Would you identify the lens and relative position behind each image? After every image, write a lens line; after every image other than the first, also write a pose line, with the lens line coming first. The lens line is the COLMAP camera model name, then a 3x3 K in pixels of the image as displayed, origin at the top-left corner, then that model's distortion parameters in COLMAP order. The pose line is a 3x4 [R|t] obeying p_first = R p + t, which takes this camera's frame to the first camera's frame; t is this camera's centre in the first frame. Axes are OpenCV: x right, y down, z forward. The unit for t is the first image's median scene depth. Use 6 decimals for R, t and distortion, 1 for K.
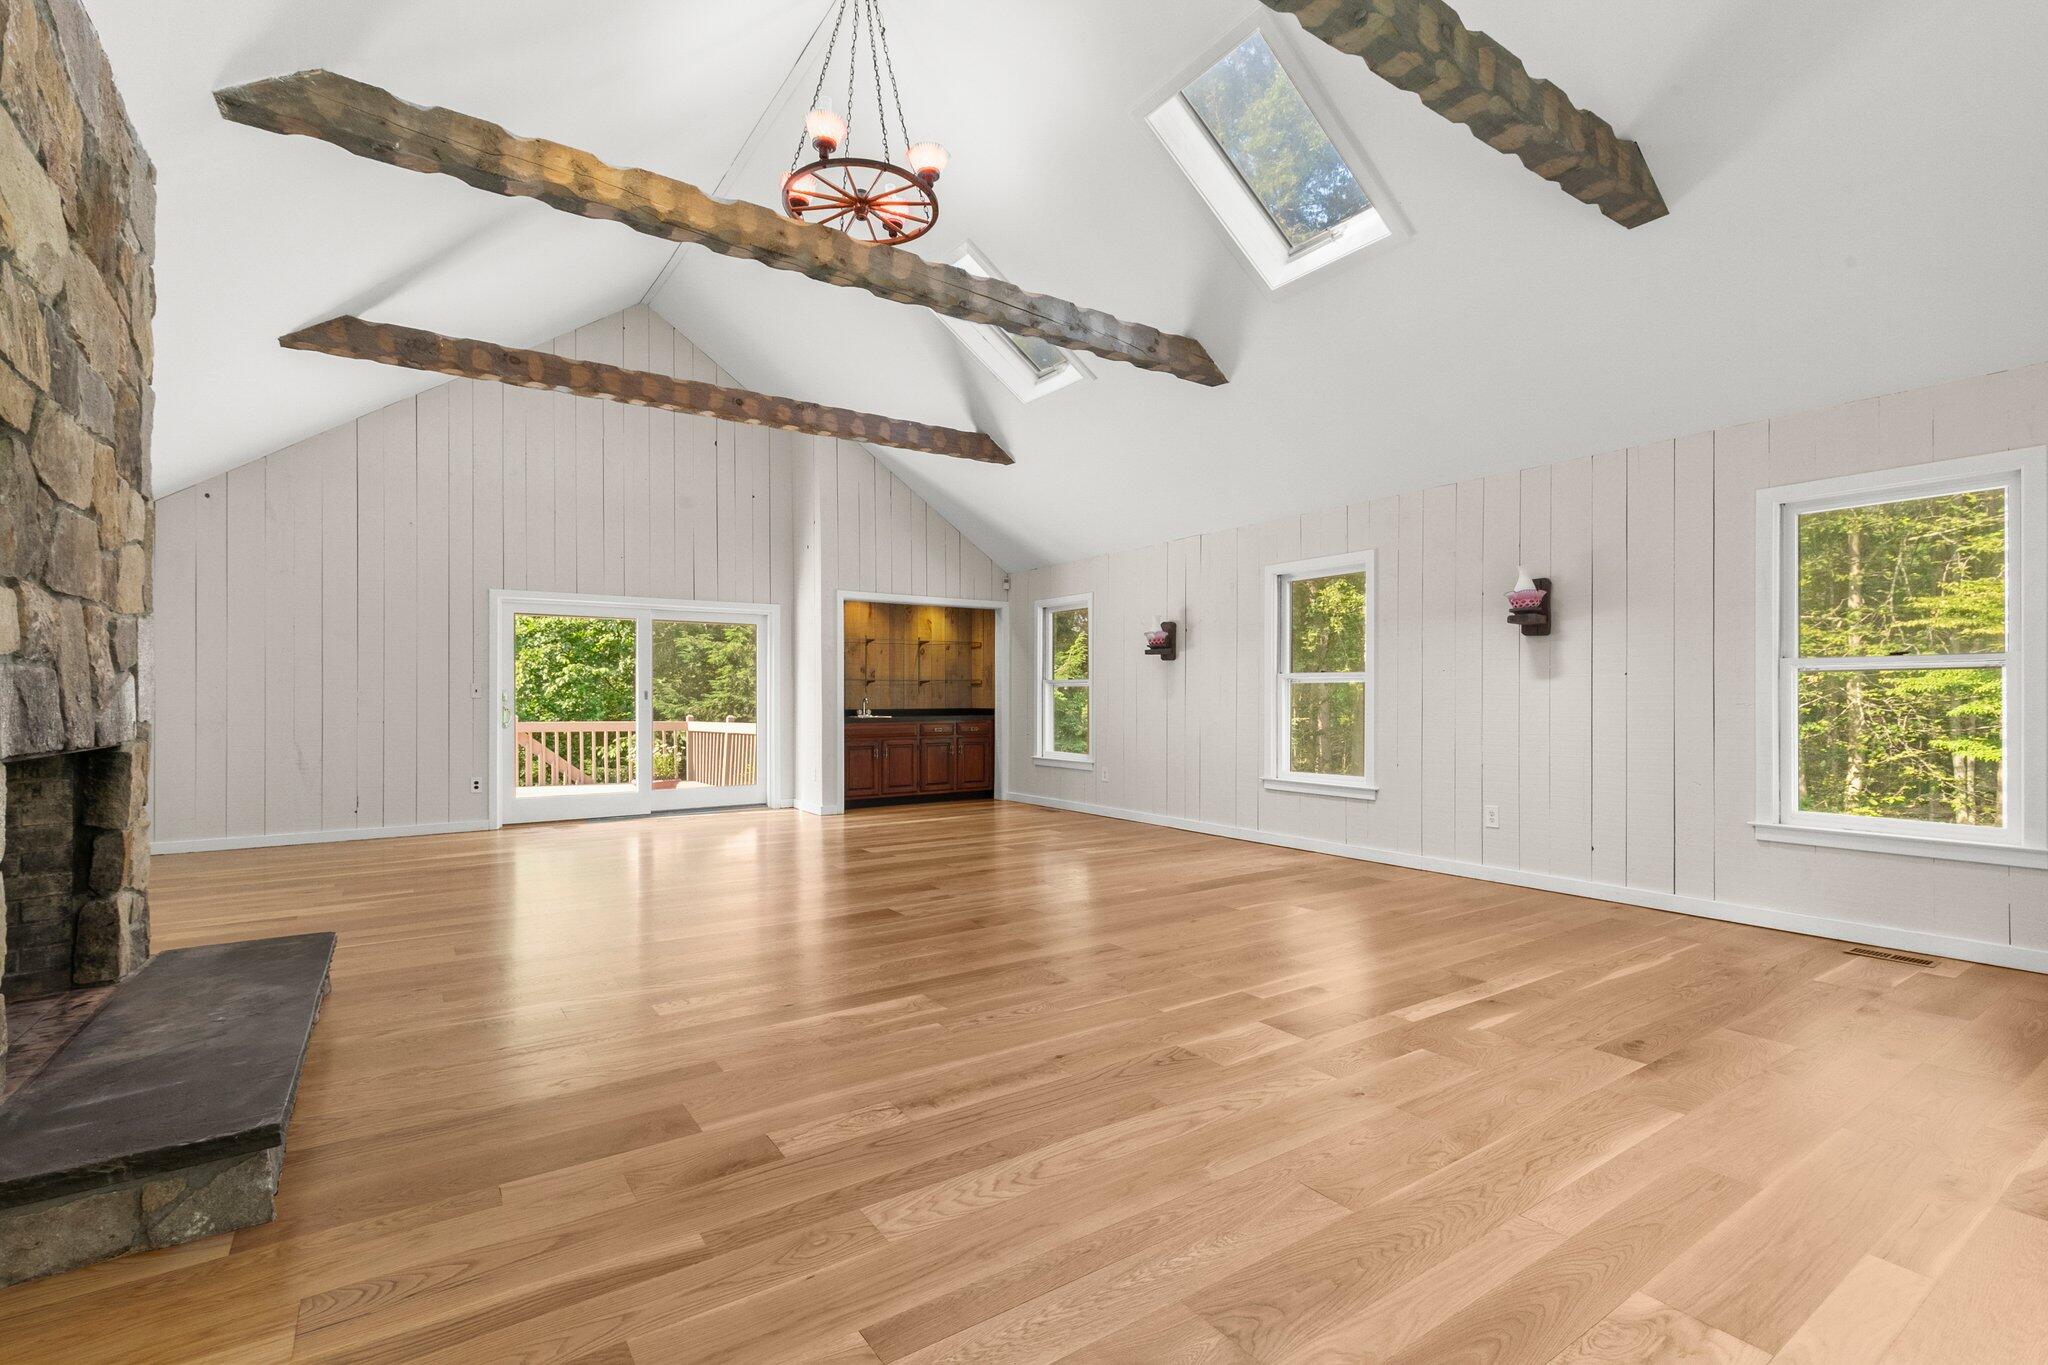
lens RADIAL K [[931.6, 0, 1010.3], [0, 931.6, 687.5], [0, 0, 1]] dist [0.006288, -0.000819]
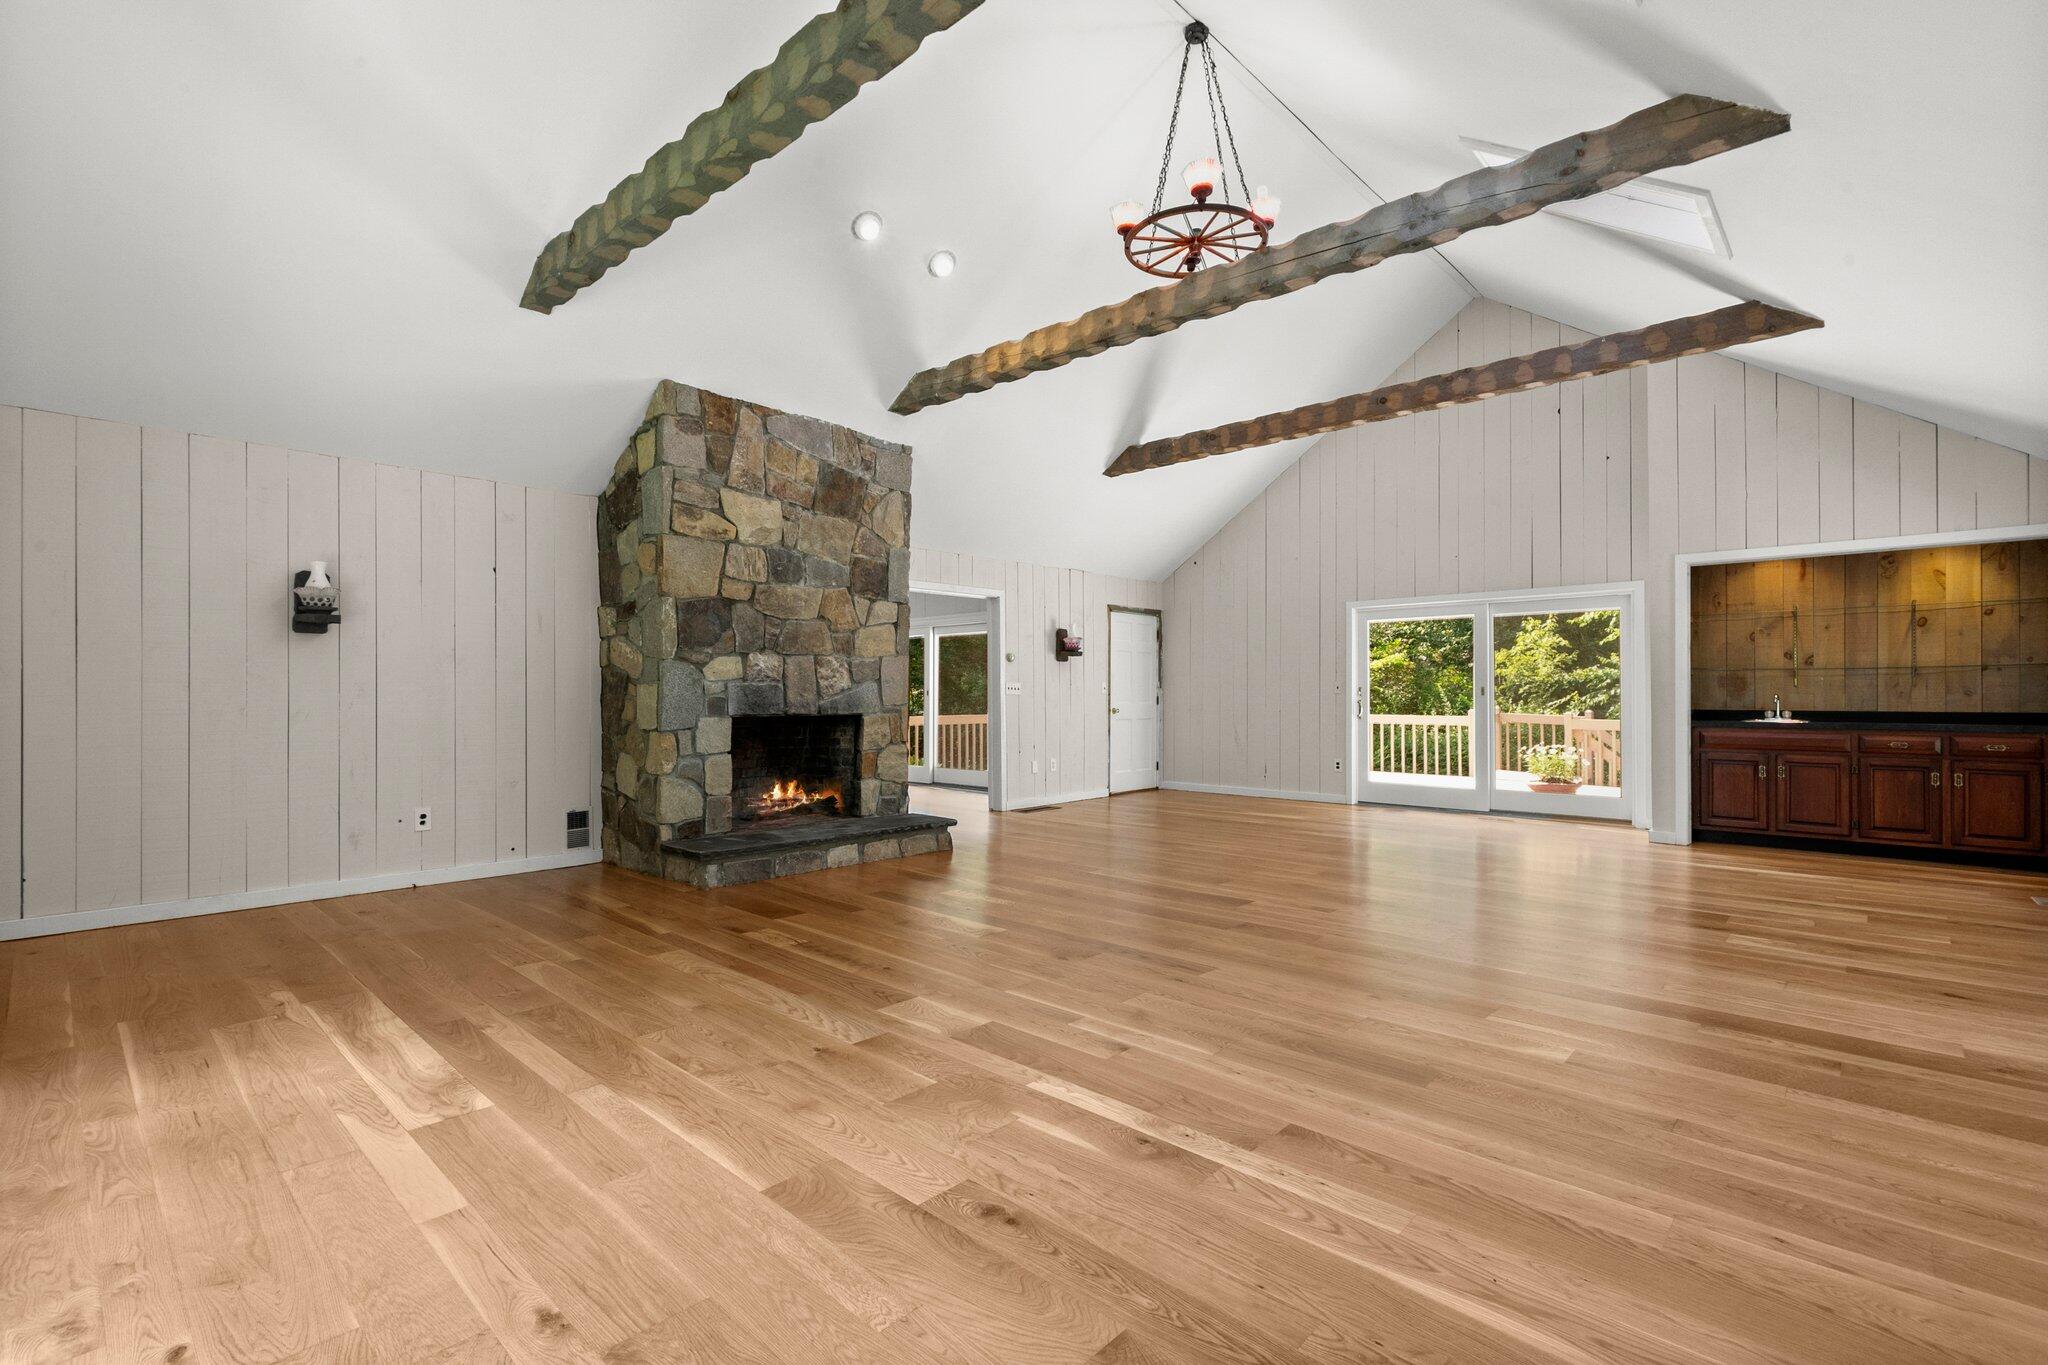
lens RADIAL K [[931.6, 0, 1022.6], [0, 931.6, 683.7], [0, 0, 1]] dist [0.006288, -0.000819]
pose [[0.208998, -0.009952, -0.977865, 0.552860], [0.010488, 0.999914, -0.007935, 0.003077], [0.977860, -0.008597, 0.209085, 0.366920]]
